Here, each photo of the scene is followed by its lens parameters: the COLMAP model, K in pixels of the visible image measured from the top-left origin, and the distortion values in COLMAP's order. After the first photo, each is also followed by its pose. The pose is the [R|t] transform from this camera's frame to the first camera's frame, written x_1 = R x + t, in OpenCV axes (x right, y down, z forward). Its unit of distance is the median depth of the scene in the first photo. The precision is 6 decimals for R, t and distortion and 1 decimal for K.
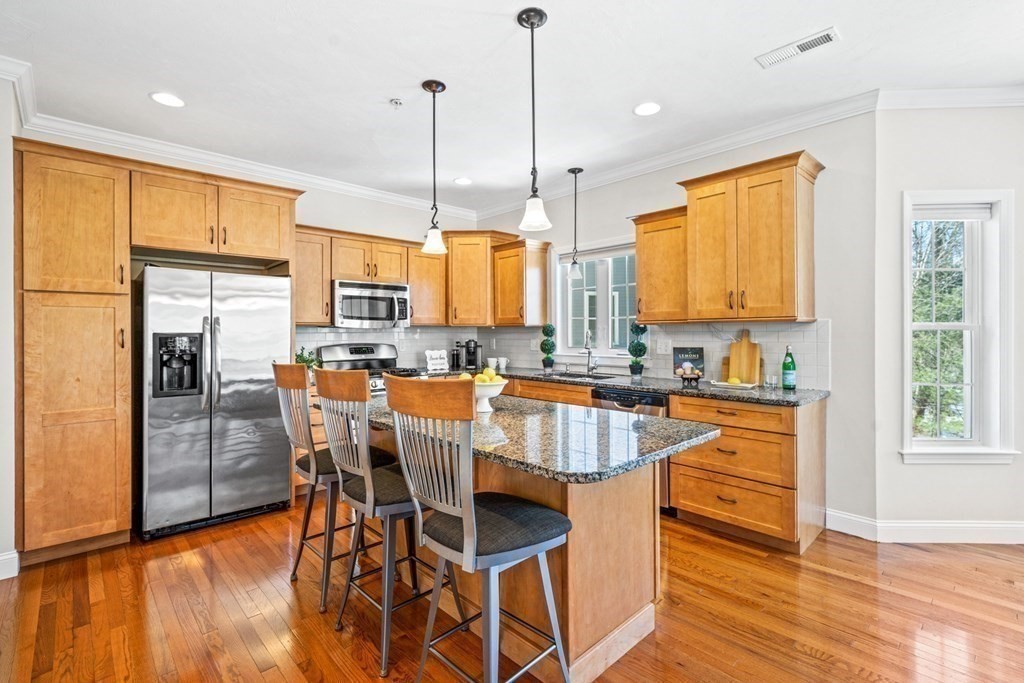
lens RADIAL K [[467.7, 0, 509.2], [0, 467.7, 331.8], [0, 0, 1]] dist [0.001628, 0.000141]
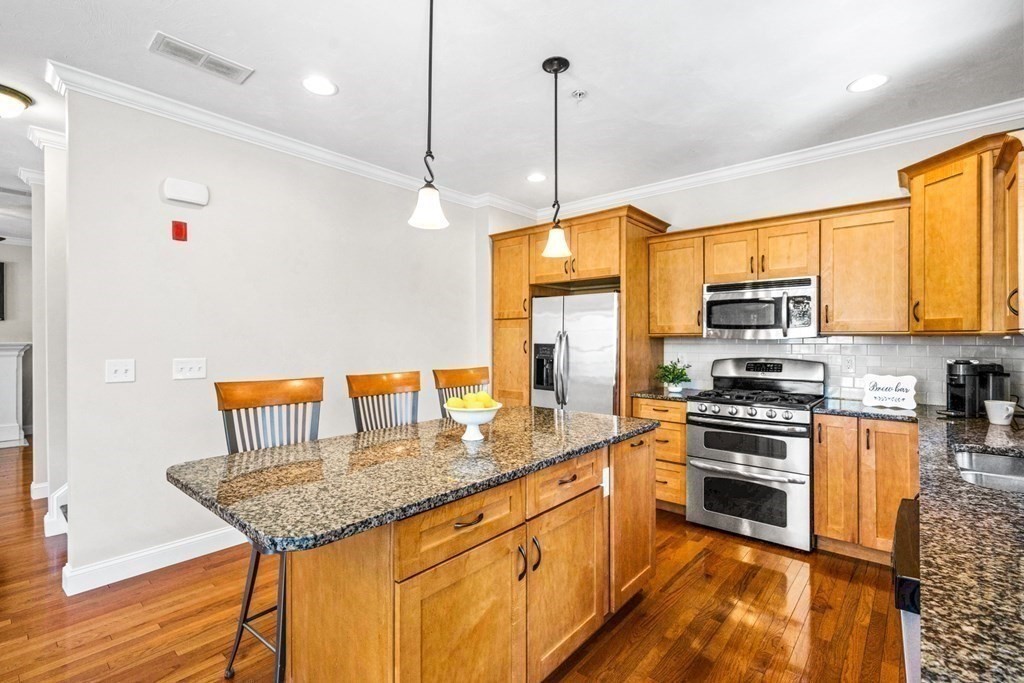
lens RADIAL K [[473.1, 0, 512.0], [0, 473.1, 341.5], [0, 0, 1]] dist [0.000533, 0.000026]
pose [[0.105404, 0.004968, -0.994417, 0.291541], [-0.000392, 0.999988, 0.004954, -0.005022], [0.994429, -0.000133, 0.105405, 0.335235]]
